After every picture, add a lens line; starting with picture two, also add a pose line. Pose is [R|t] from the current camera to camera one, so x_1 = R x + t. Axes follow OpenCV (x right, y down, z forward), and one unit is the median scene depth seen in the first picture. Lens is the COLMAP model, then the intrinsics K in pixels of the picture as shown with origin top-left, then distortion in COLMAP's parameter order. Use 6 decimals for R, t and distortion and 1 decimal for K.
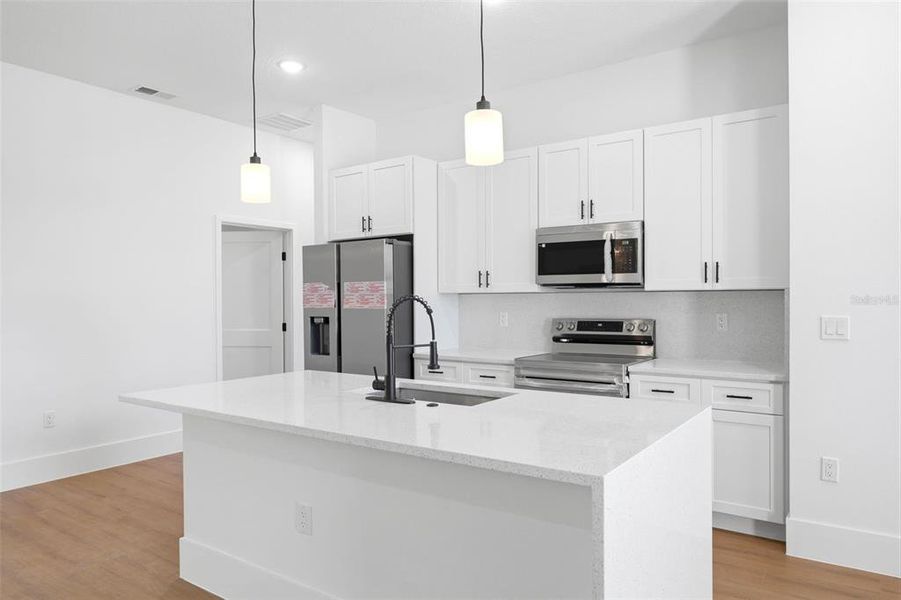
lens RADIAL K [[598.3, 0, 451.8], [0, 598.3, 300.3], [0, 0, 1]] dist [-0.002946, -0.000397]
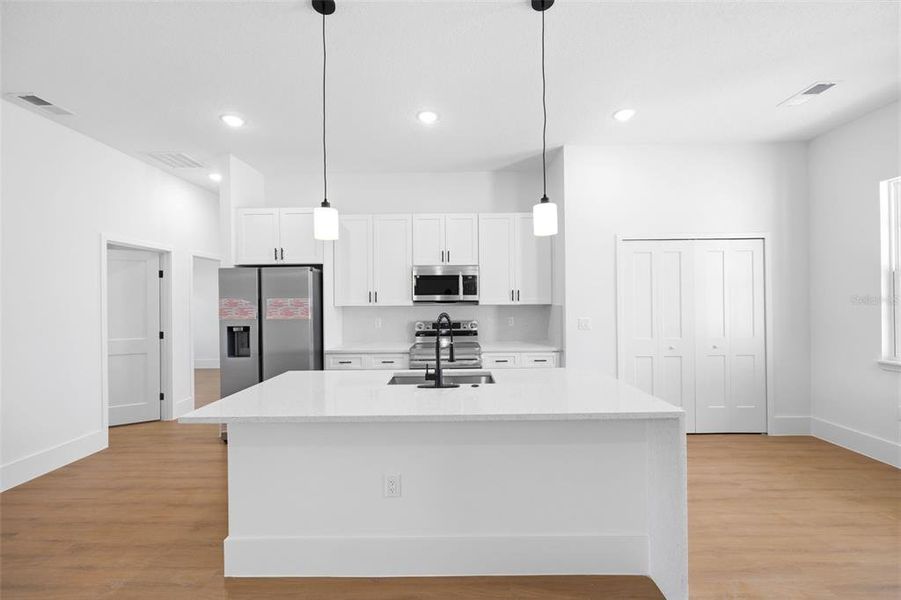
lens RADIAL K [[366.1, 0, 451.7], [0, 366.1, 299.4], [0, 0, 1]] dist [-0.001516, 0.000132]
pose [[0.820352, 0.002015, 0.571855, -0.337985], [0.005963, 0.999909, -0.012078, -0.018749], [-0.571827, 0.013318, 0.820266, 0.147180]]
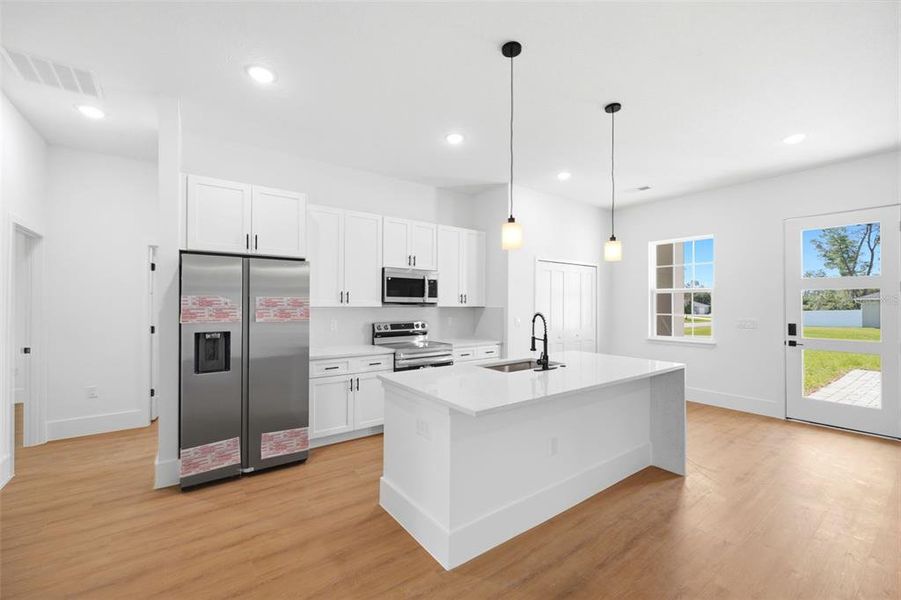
lens RADIAL K [[366.1, 0, 449.0], [0, 366.1, 302.4], [0, 0, 1]] dist [-0.001516, 0.000132]
pose [[0.321844, 0.011287, 0.946725, -0.749630], [-0.003967, 0.999936, -0.010573, -0.016846], [-0.946784, -0.000353, 0.321868, 0.533784]]
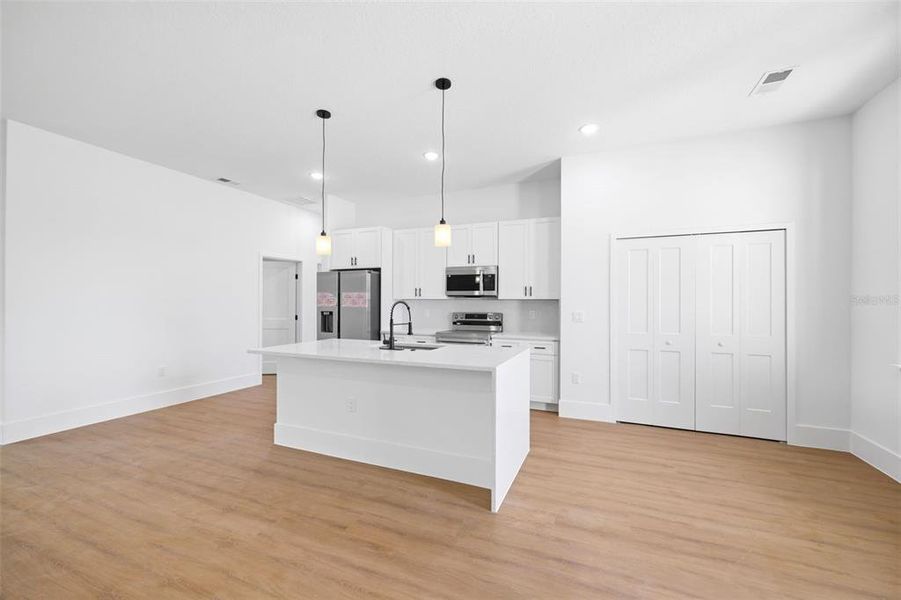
lens RADIAL K [[366.1, 0, 452.7], [0, 366.1, 301.0], [0, 0, 1]] dist [-0.001516, 0.000132]
pose [[0.976451, 0.010758, 0.215472, -0.100904], [-0.009628, 0.999934, -0.006292, -0.000635], [-0.215525, 0.004070, 0.976490, -0.200601]]
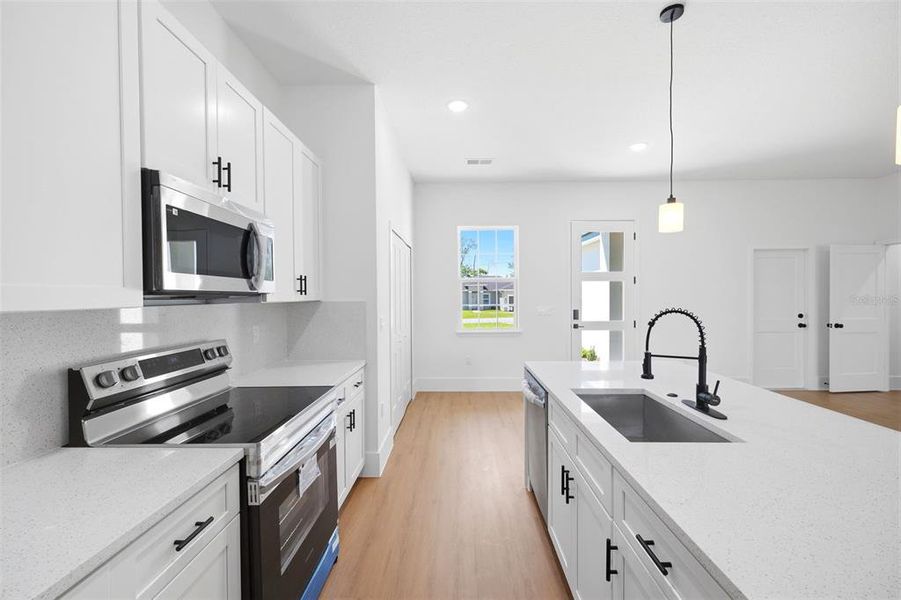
lens RADIAL K [[366.1, 0, 450.0], [0, 366.1, 302.8], [0, 0, 1]] dist [-0.001516, 0.000132]
pose [[-0.559585, -0.007654, 0.828737, -0.222252], [0.011507, 0.999789, 0.017003, -0.020218], [-0.828693, 0.019051, -0.559379, 0.997720]]
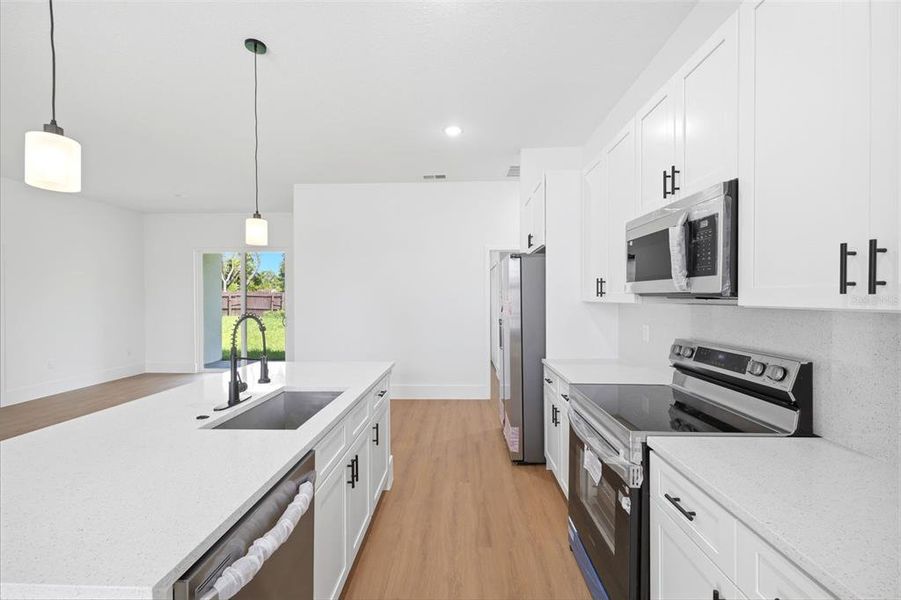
lens RADIAL K [[366.1, 0, 449.7], [0, 366.1, 303.6], [0, 0, 1]] dist [-0.001516, 0.000132]
pose [[0.556434, 0.017434, -0.830709, 0.421391], [-0.001326, 0.999797, 0.020094, -0.023929], [0.830891, -0.010079, 0.556345, 0.554163]]
